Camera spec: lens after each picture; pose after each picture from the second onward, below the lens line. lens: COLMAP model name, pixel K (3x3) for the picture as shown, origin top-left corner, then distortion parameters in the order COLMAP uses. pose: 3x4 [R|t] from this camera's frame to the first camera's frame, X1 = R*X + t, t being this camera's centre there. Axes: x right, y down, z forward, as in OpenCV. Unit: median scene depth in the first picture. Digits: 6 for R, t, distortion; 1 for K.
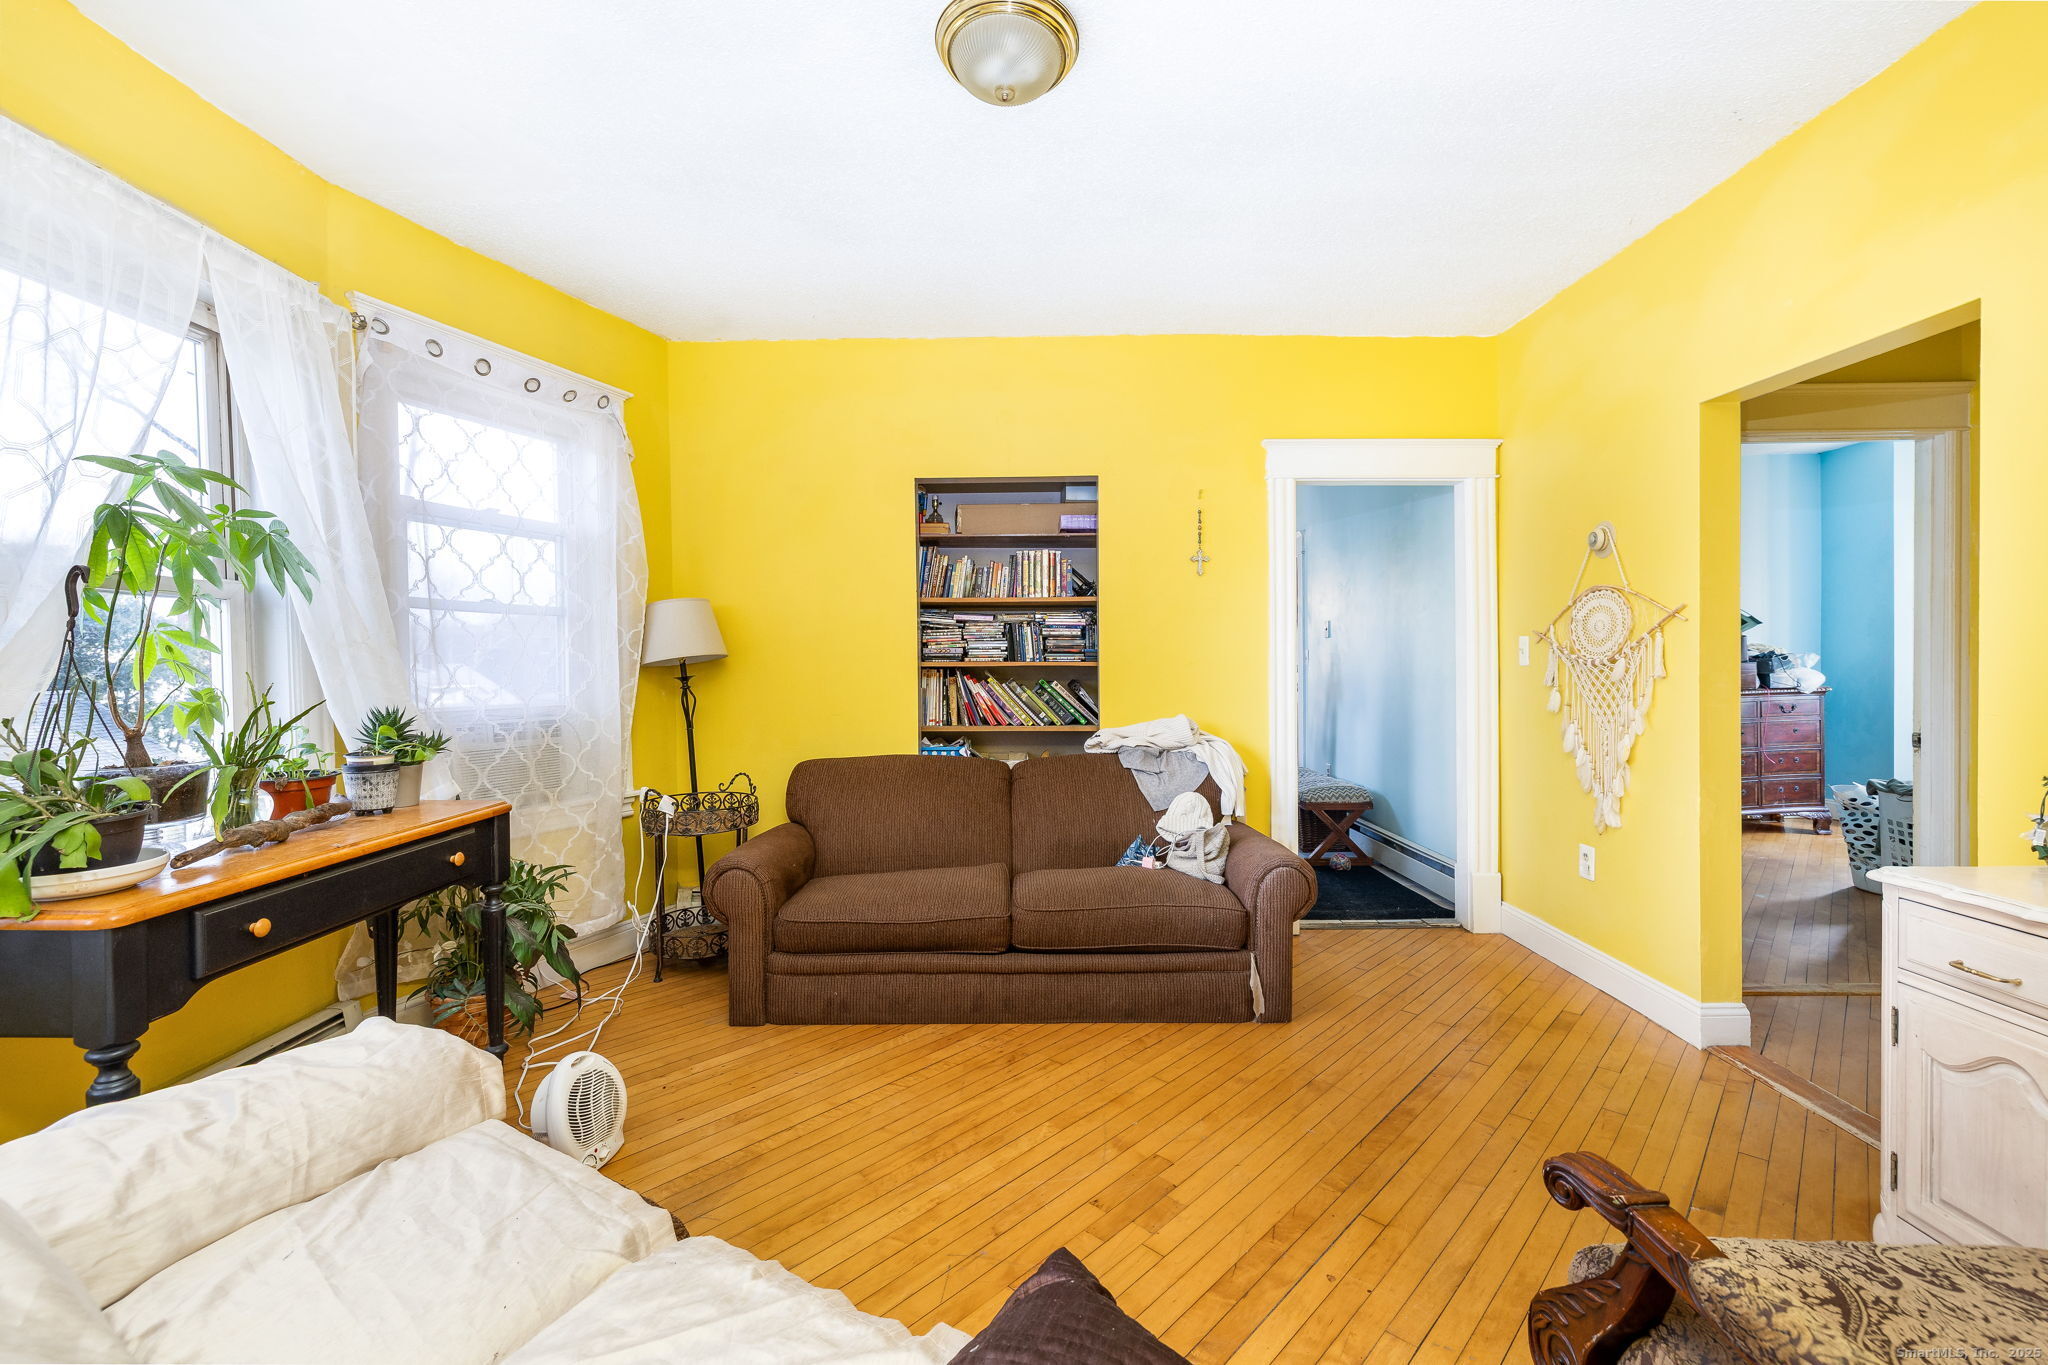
lens RADIAL K [[863.9, 0, 1022.0], [0, 863.9, 679.8], [0, 0, 1]] dist [0.002387, 0.000138]
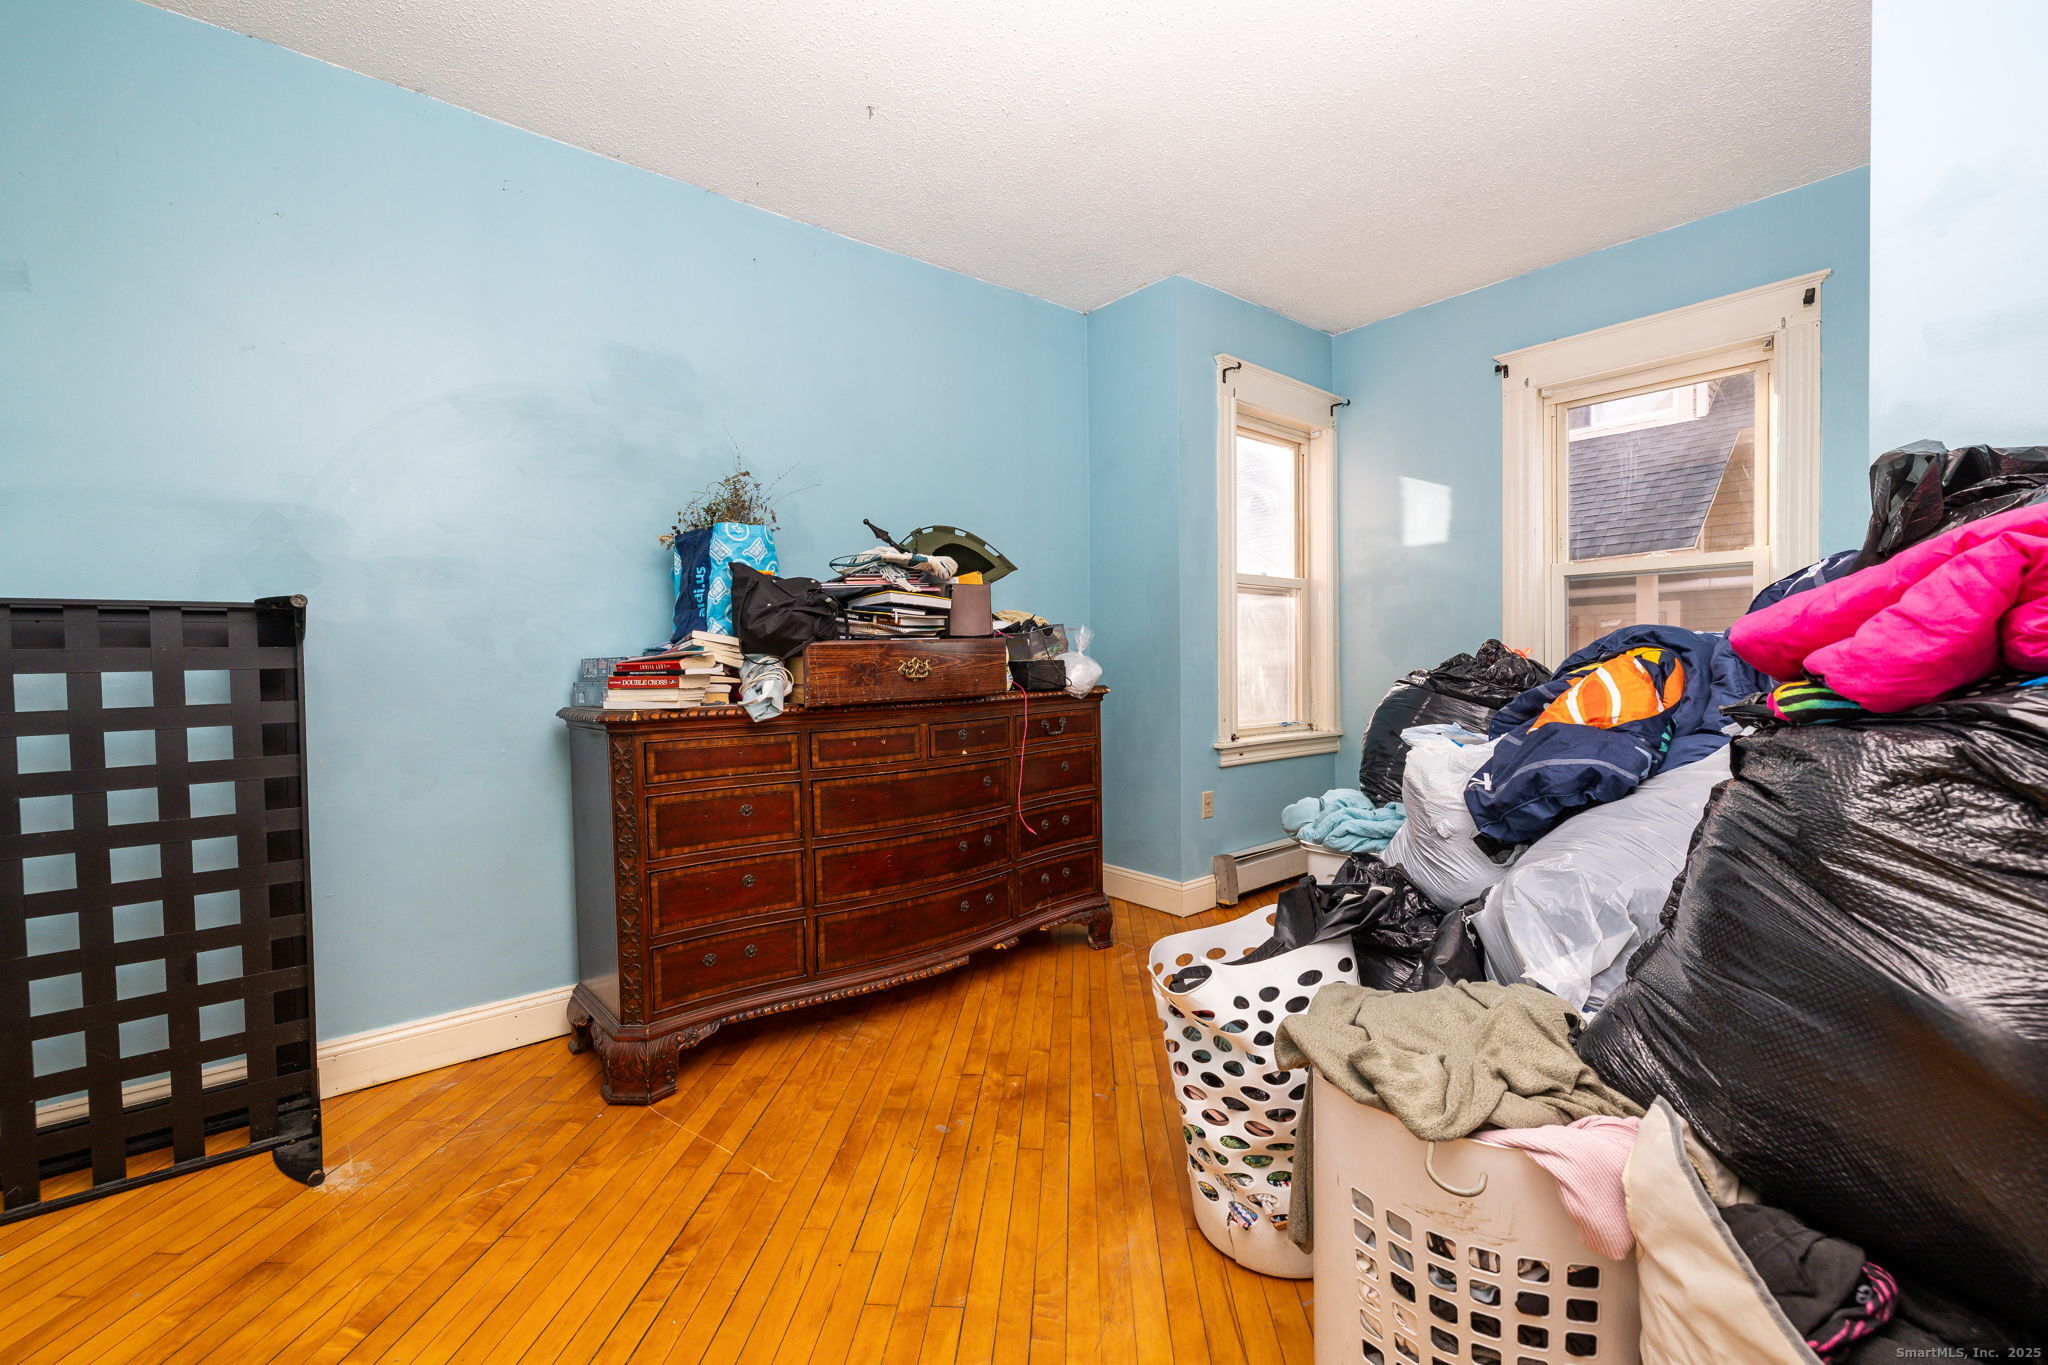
lens RADIAL K [[863.9, 0, 1024.3], [0, 863.9, 683.5], [0, 0, 1]] dist [0.002387, 0.000138]
pose [[0.764787, -0.007264, 0.644242, 0.683108], [0.006834, 0.999972, 0.003162, 0.005178], [-0.644247, 0.001985, 0.764815, 0.781642]]
